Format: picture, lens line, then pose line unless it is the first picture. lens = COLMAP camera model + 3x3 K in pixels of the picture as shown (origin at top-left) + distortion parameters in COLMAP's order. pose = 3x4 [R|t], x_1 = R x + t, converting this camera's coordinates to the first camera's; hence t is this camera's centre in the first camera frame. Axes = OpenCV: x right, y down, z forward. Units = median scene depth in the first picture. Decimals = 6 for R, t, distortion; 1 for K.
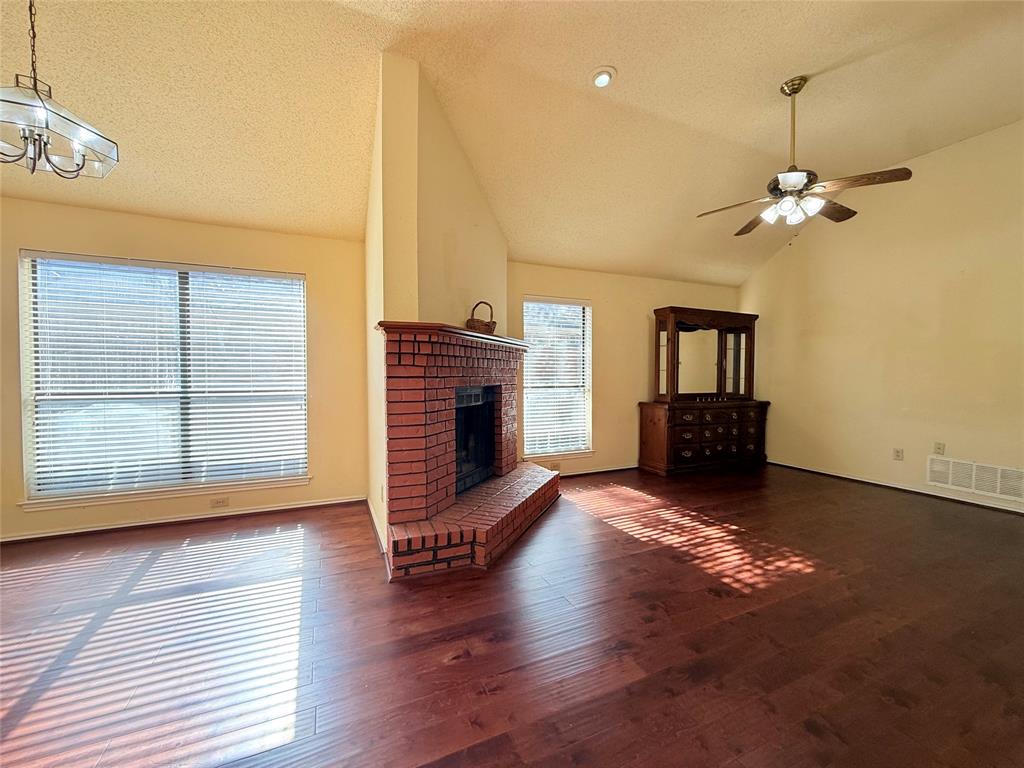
lens RADIAL K [[409.2, 0, 509.8], [0, 409.2, 386.0], [0, 0, 1]] dist [-0.000199, 0.000015]
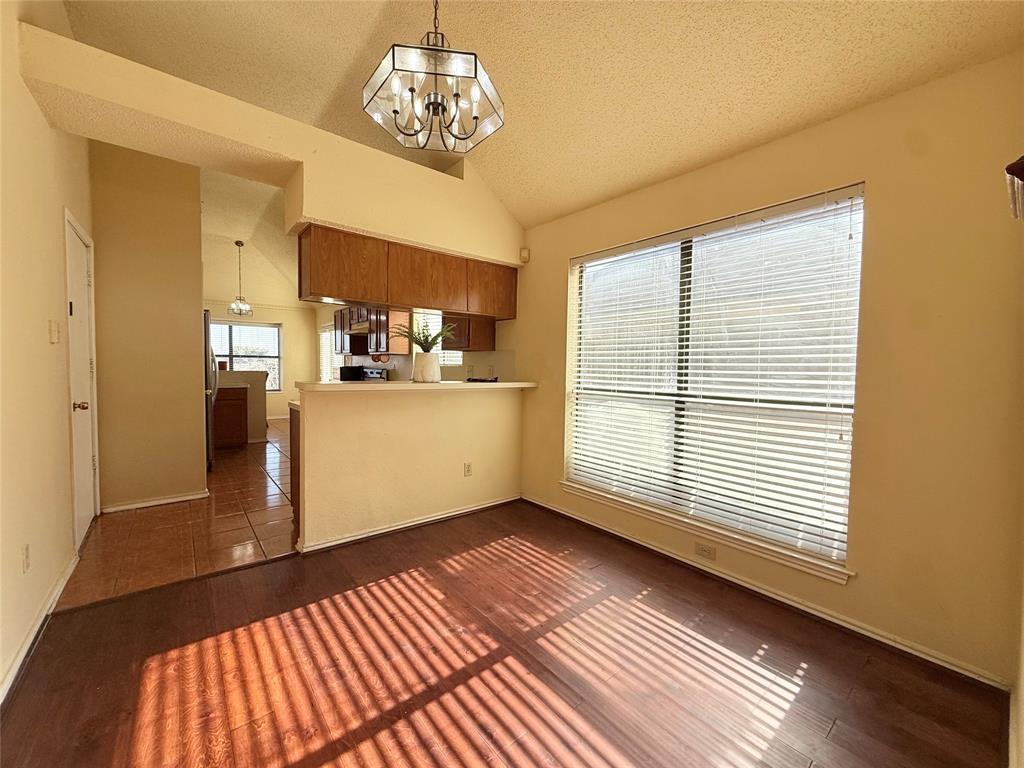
lens RADIAL K [[409.2, 0, 504.7], [0, 409.2, 385.7], [0, 0, 1]] dist [-0.000199, 0.000015]
pose [[0.271279, 0.043593, -0.961513, -0.132503], [-0.054194, 0.998081, 0.029961, -0.007988], [0.960974, 0.043980, 0.273120, 0.471162]]
